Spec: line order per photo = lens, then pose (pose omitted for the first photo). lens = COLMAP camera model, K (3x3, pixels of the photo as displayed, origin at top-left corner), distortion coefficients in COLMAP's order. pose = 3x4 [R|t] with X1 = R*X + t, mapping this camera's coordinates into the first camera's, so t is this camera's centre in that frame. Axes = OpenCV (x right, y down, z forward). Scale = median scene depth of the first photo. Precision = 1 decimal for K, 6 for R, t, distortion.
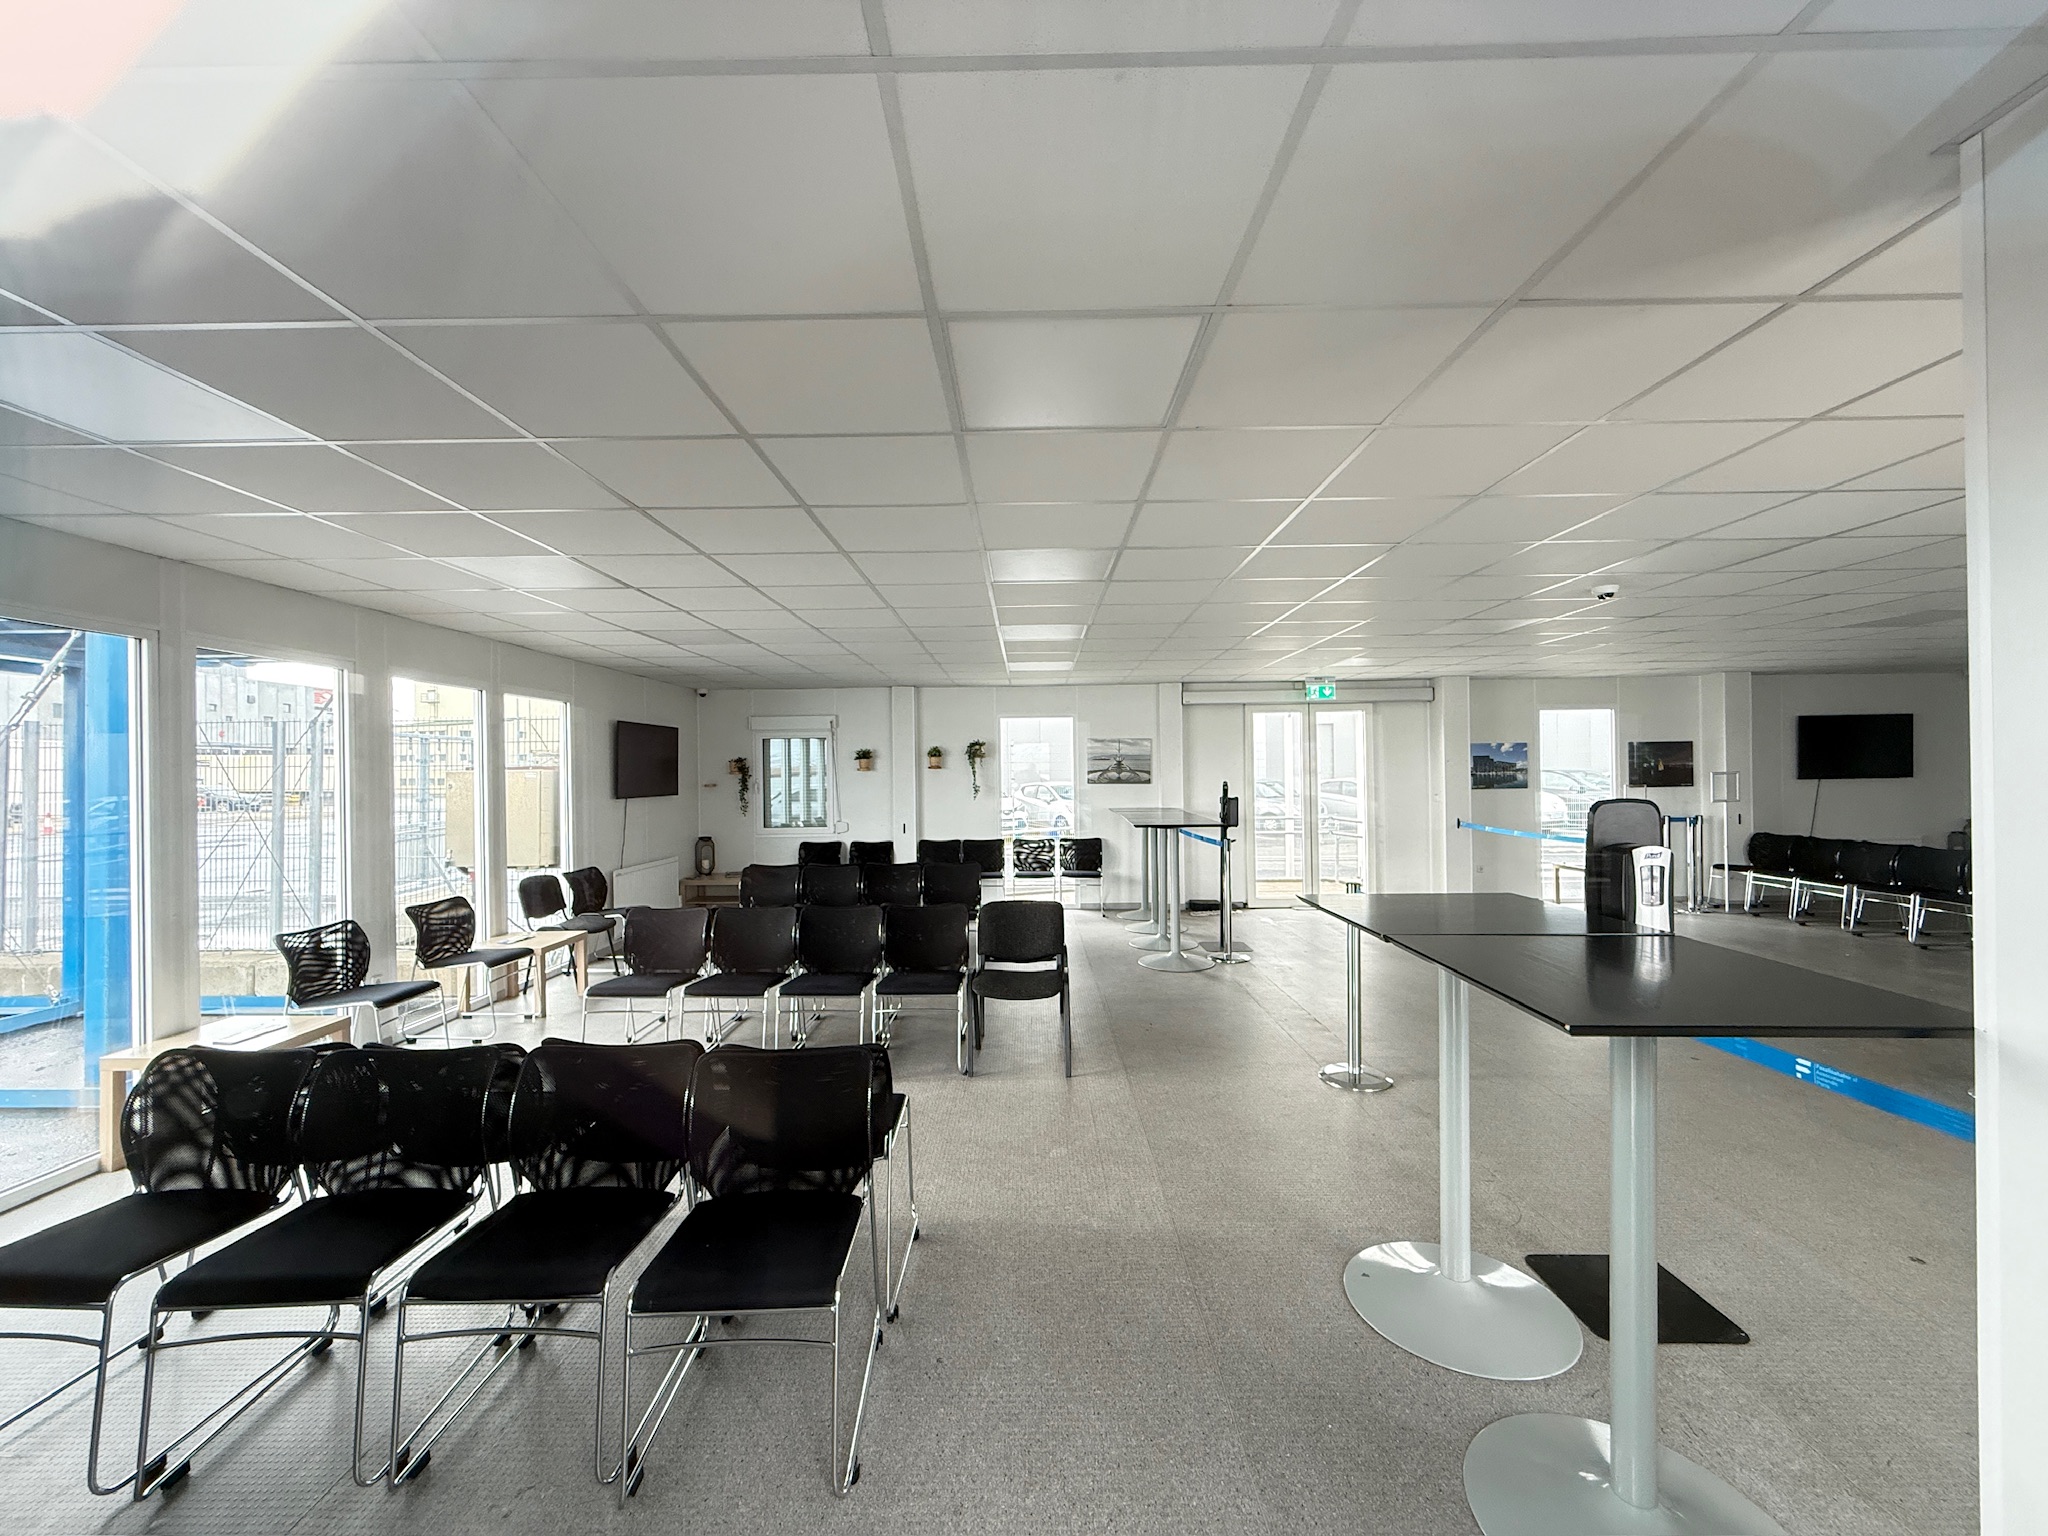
lens RADIAL K [[814.4, 0, 1024.2], [0, 814.4, 767.3], [0, 0, 1]] dist [-0.002586, 0.000155]
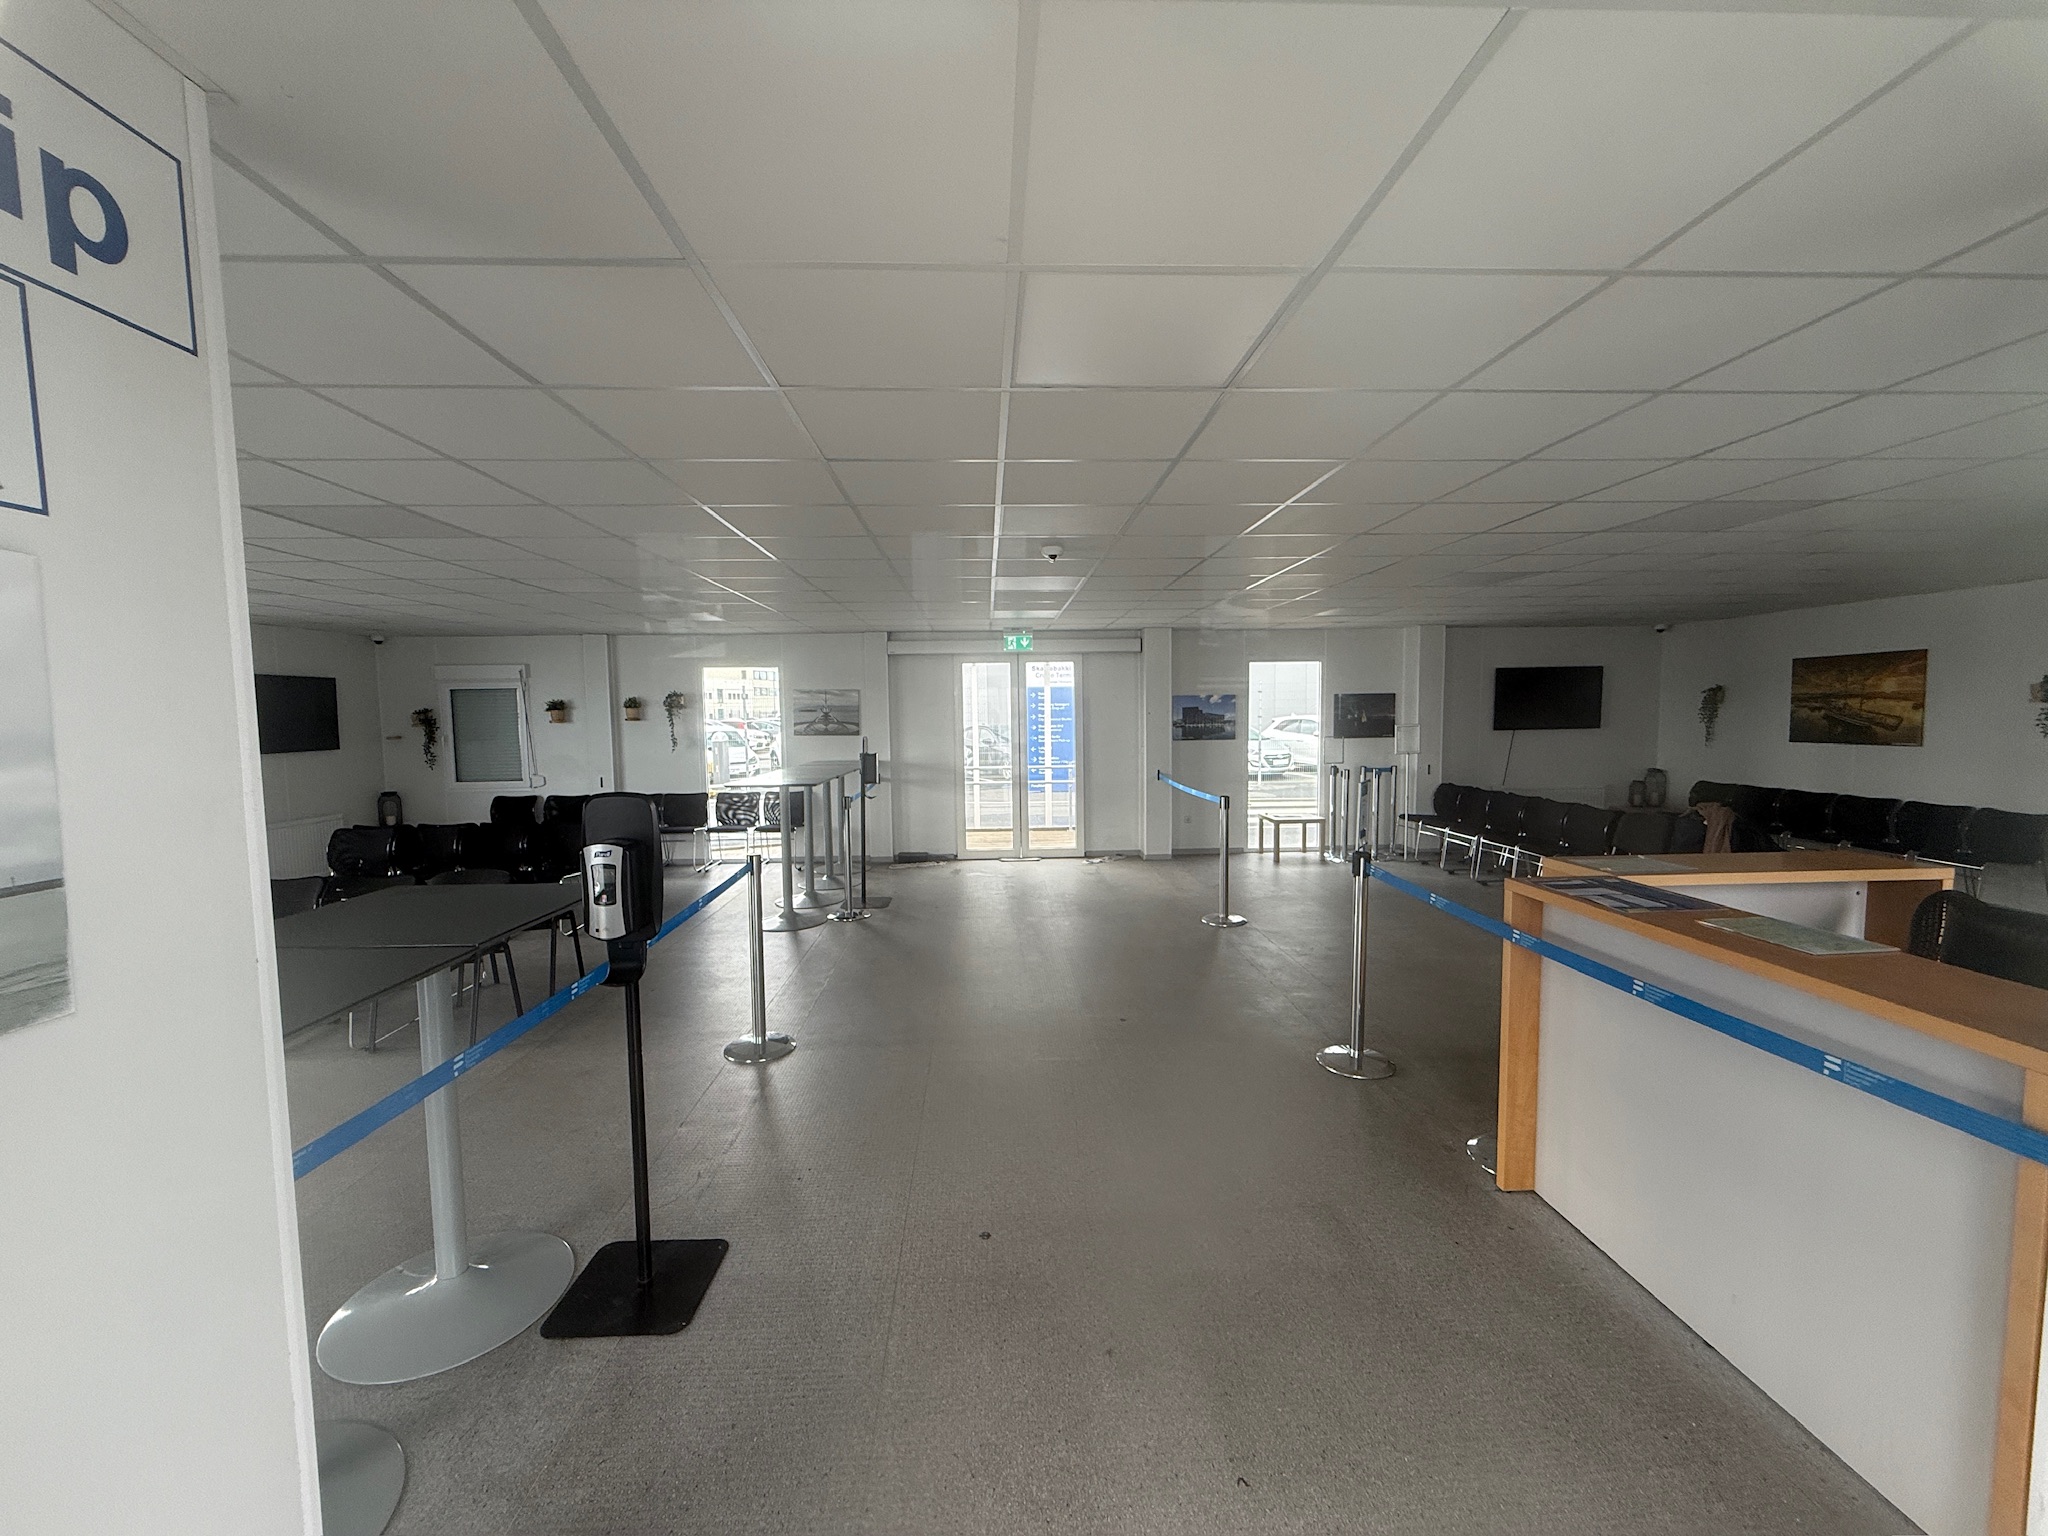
lens RADIAL K [[814.4, 0, 1030.9], [0, 814.4, 755.3], [0, 0, 1]] dist [-0.002586, 0.000155]
pose [[0.998696, -0.002550, 0.050988, 0.314935], [0.000069, 0.998818, 0.048611, -0.003840], [-0.051052, -0.048544, 0.997515, 0.010297]]
